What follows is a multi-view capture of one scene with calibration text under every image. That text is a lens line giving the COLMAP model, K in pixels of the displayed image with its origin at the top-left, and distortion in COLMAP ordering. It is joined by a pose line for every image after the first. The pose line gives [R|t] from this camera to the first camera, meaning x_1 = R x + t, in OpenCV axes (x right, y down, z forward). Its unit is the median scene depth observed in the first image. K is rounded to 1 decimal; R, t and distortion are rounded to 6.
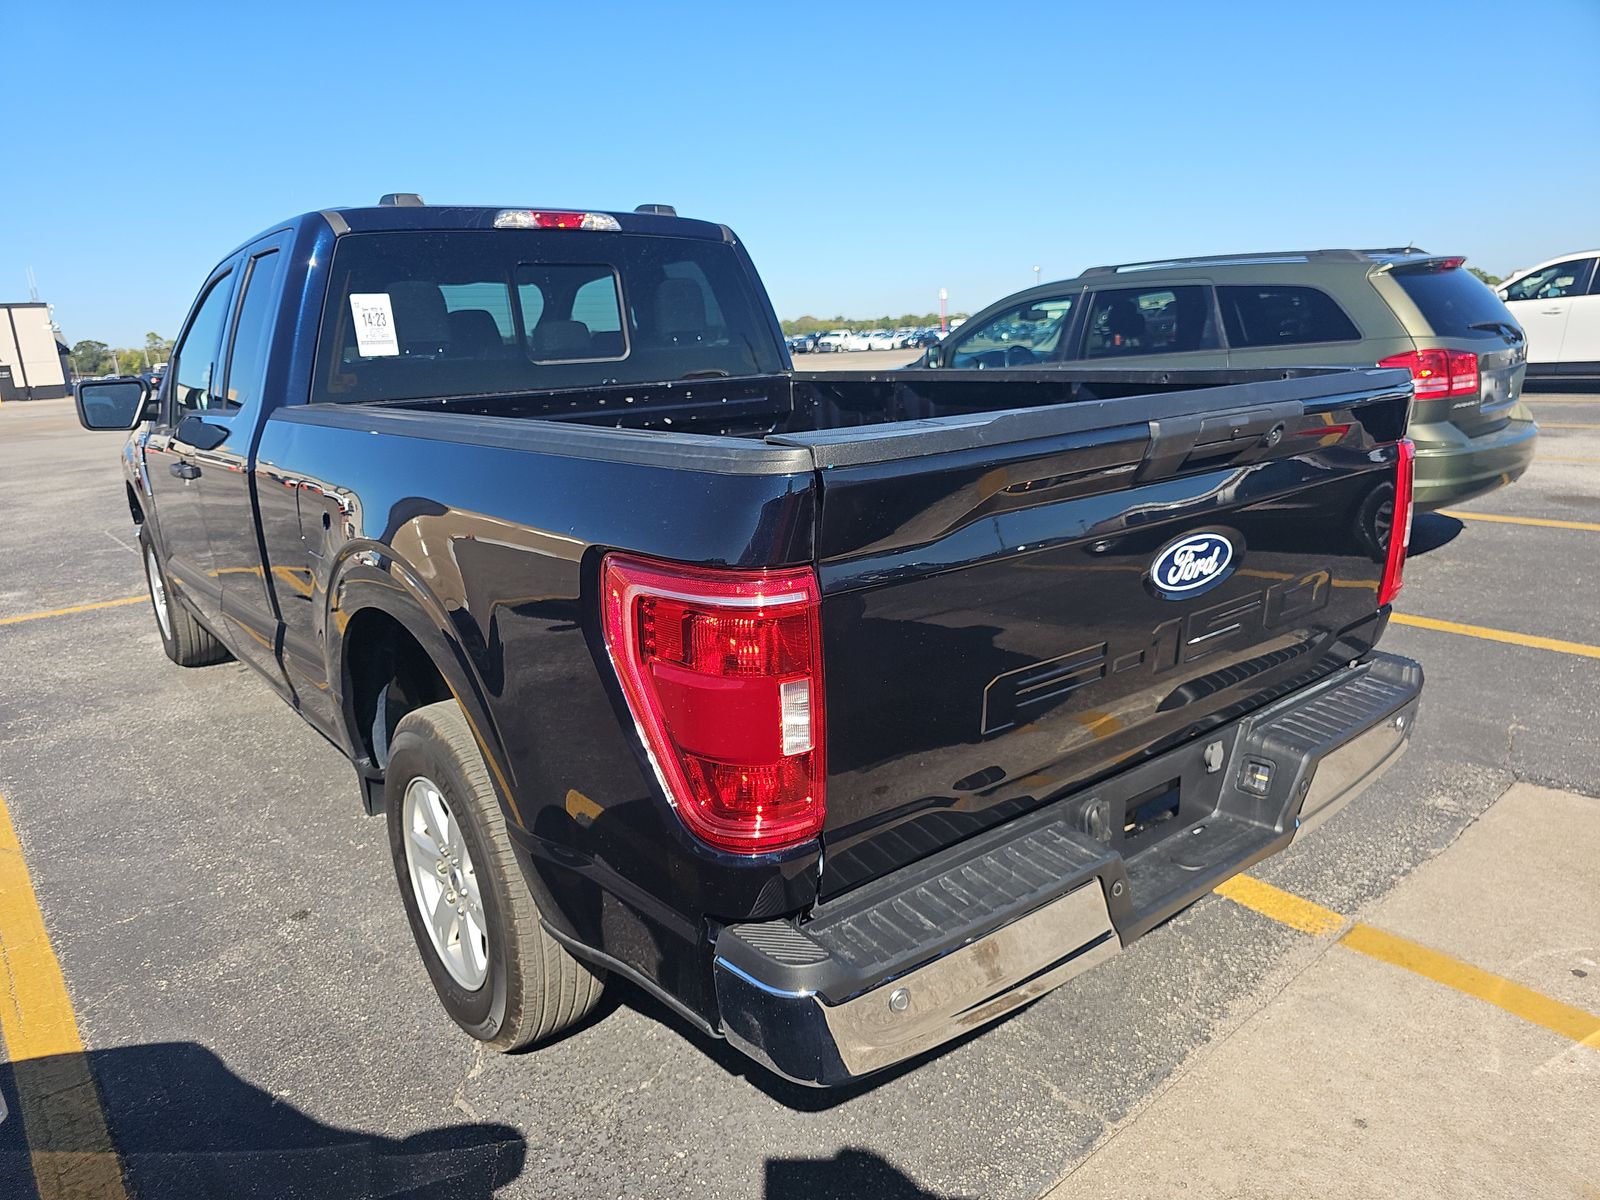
lens RADIAL K [[1052.1, 0, 780.4], [0, 1052.1, 584.6], [0, 0, 1]] dist [0.039588, -0.037704]
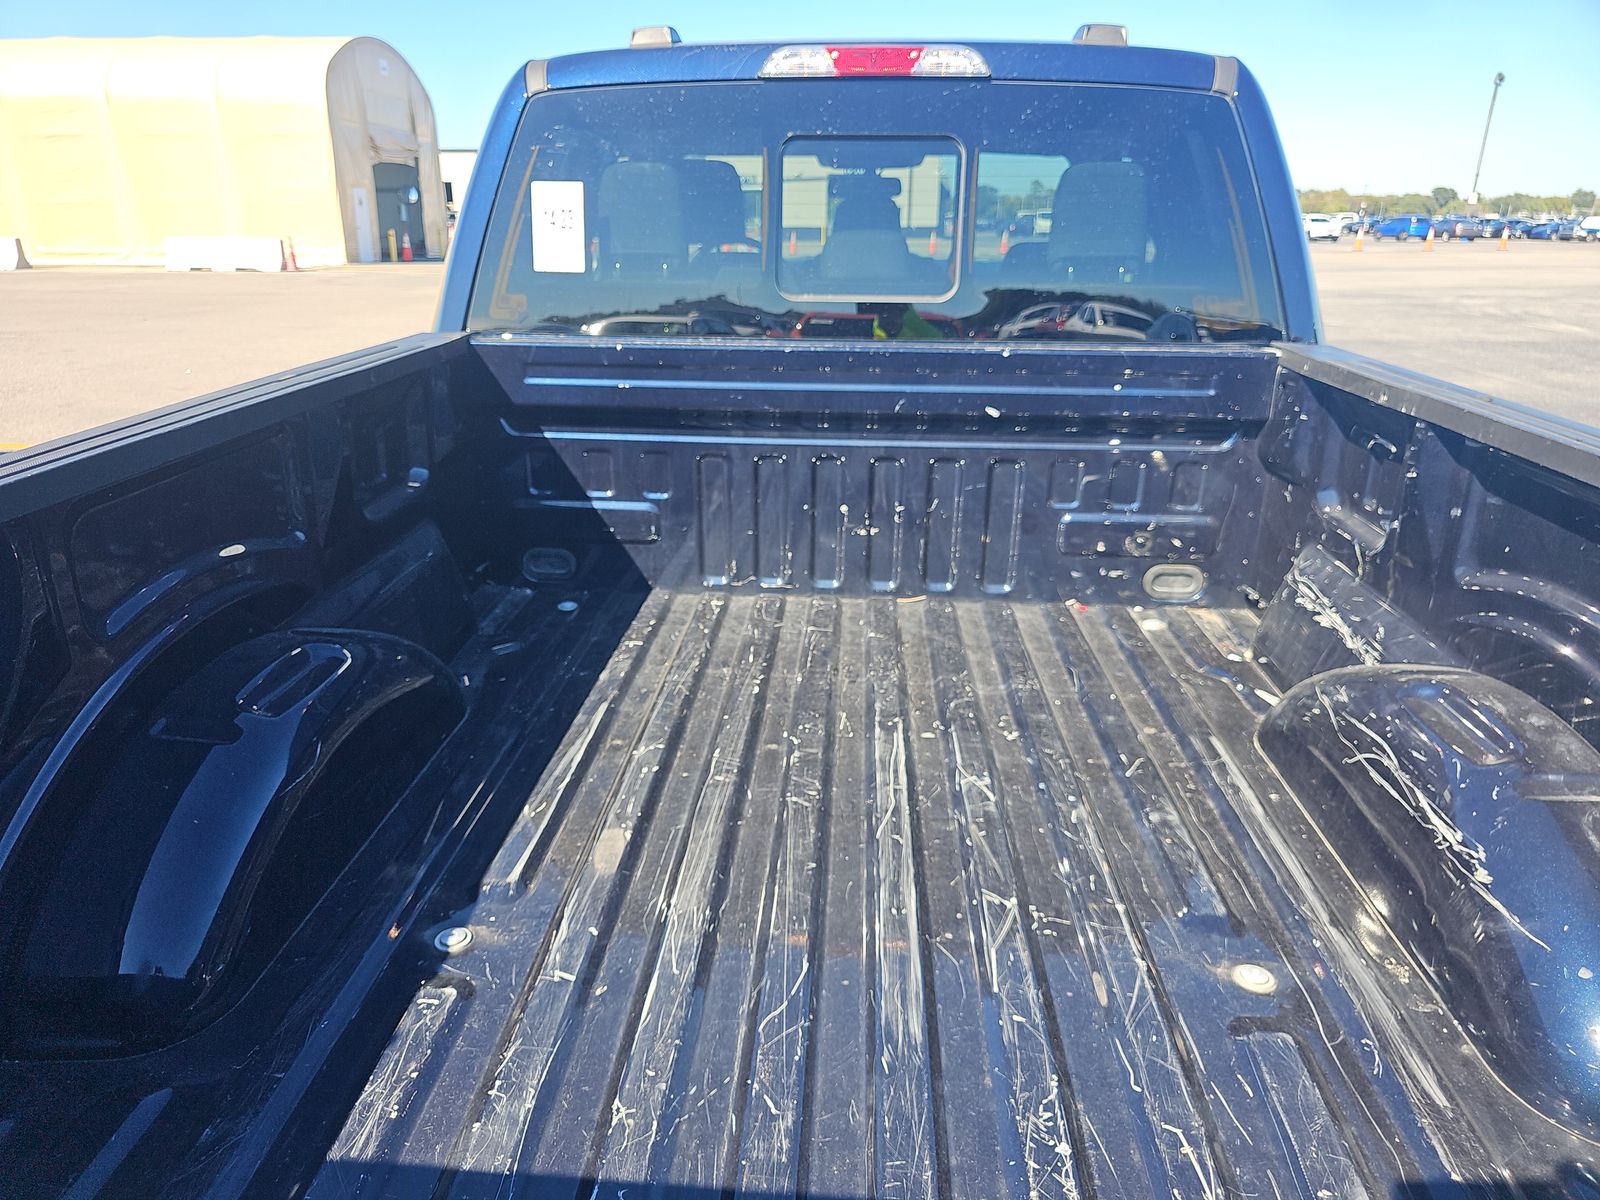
lens RADIAL K [[1090.7, 0, 800.0], [0, 1090.7, 600.0], [0, 0, 1]] dist [0.000367, -0.002019]
pose [[0.751263, 0.270305, -0.602113, 0.243925], [-0.191309, 0.962306, 0.193308, -0.179659], [0.631669, -0.030035, 0.774656, 0.539541]]
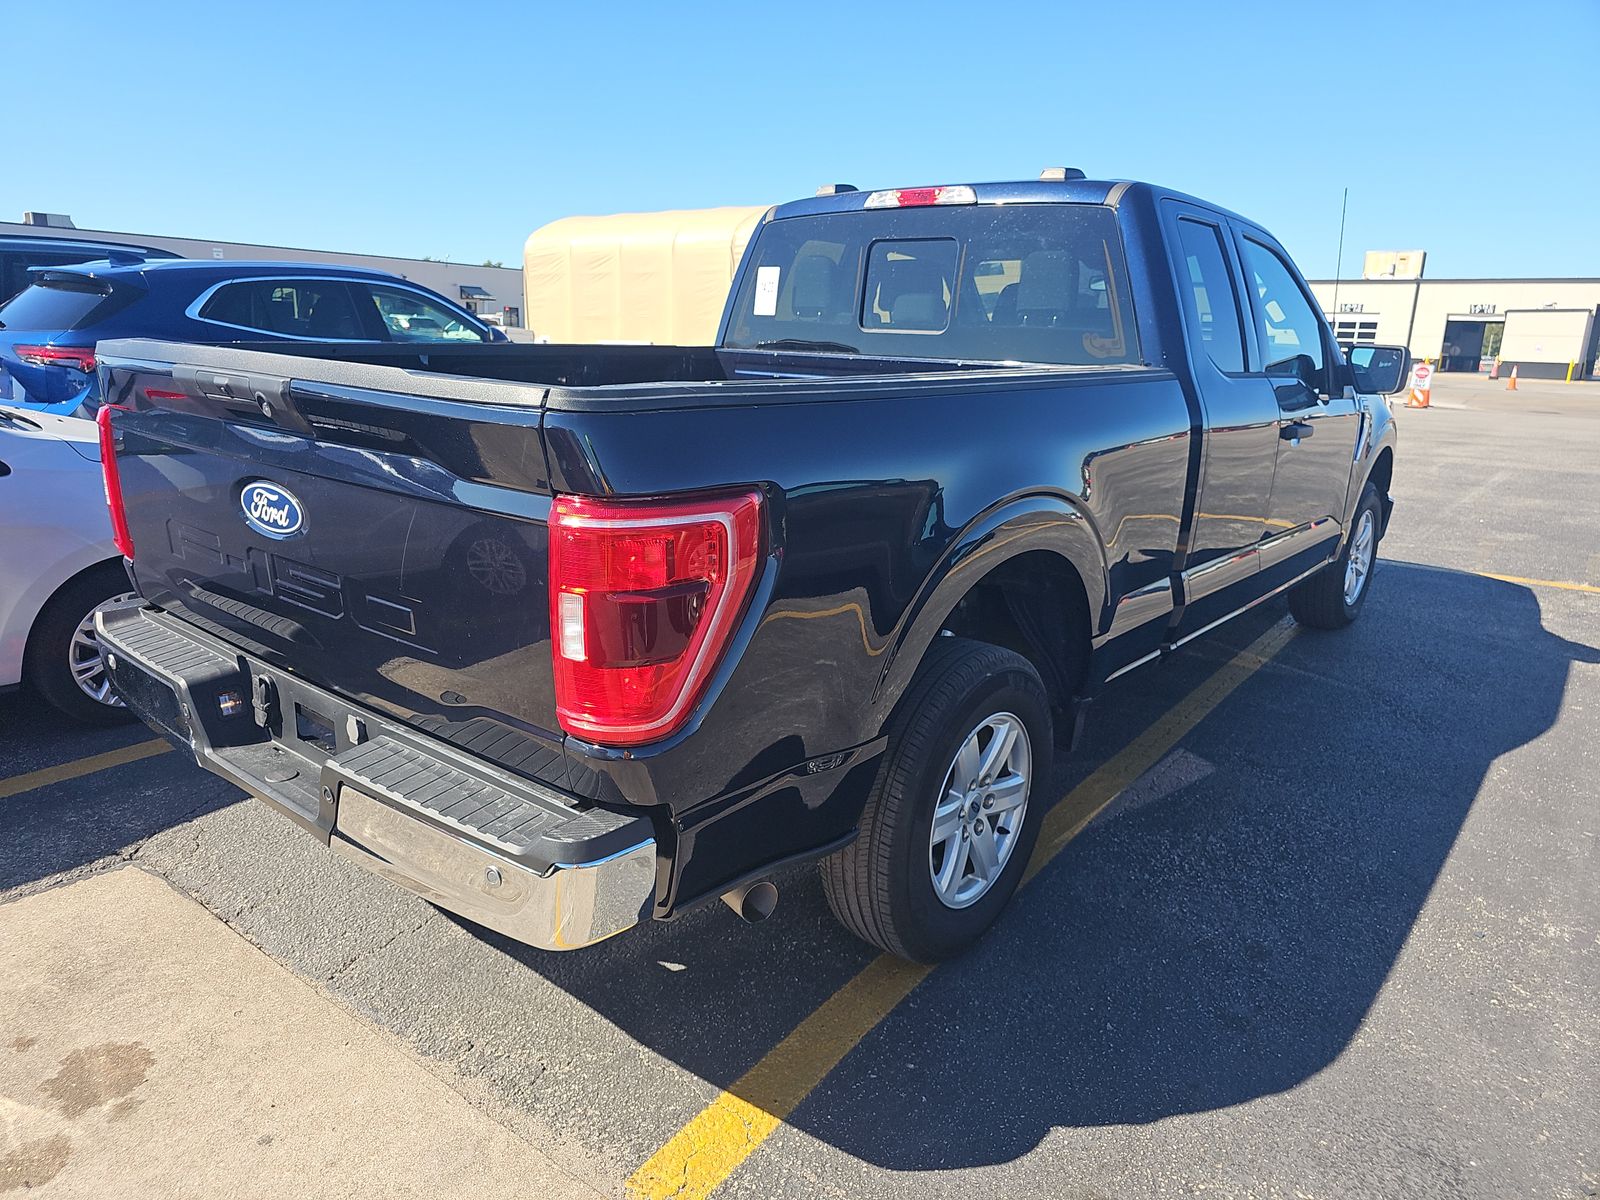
lens RADIAL K [[1052.1, 0, 780.4], [0, 1052.1, 584.6], [0, 0, 1]] dist [0.039588, -0.037704]
pose [[0.224750, 0.285640, -0.931610, 0.951911], [-0.264050, 0.938151, 0.223944, -0.204039], [0.937958, 0.195661, 0.286273, 0.723441]]
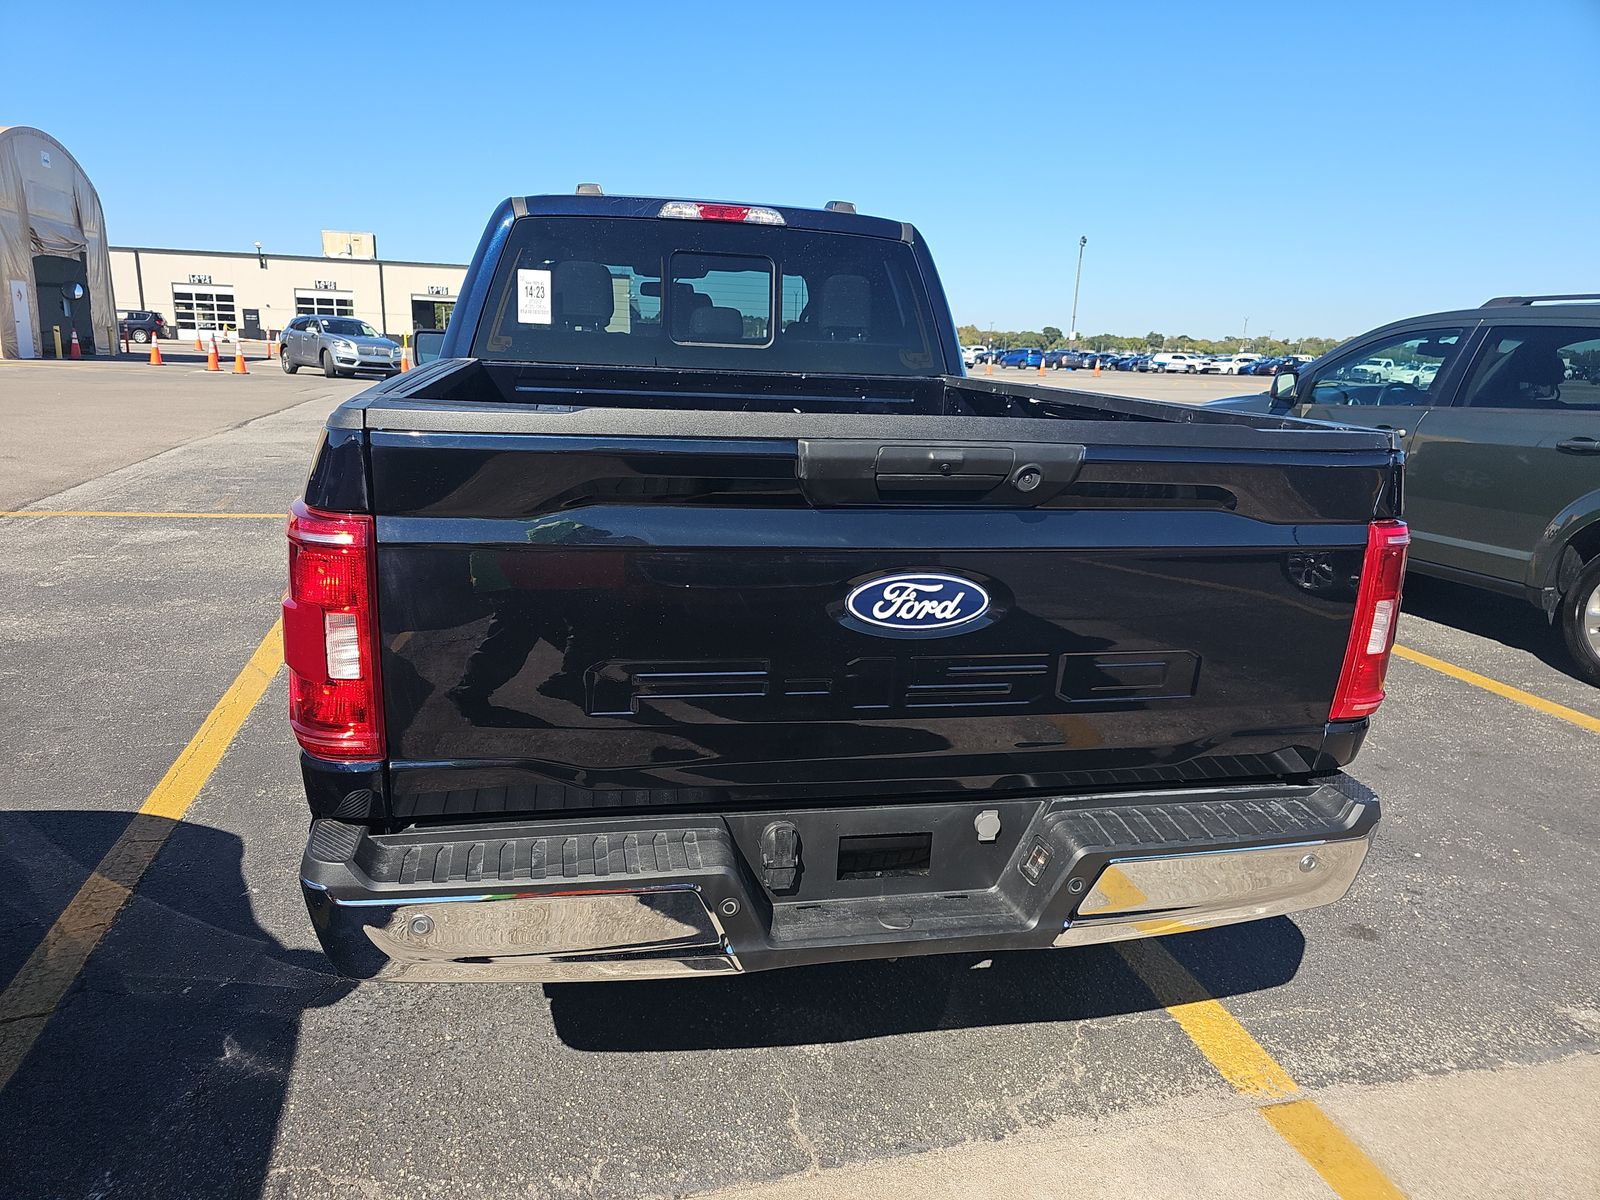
lens RADIAL K [[1042.4, 0, 794.2], [0, 1042.4, 599.0], [0, 0, 1]] dist [0.046458, -0.039141]
pose [[0.898266, 0.184885, -0.398668, 0.395748], [-0.178943, 0.982461, 0.052435, -0.031407], [0.401371, 0.024239, 0.915595, 0.071308]]
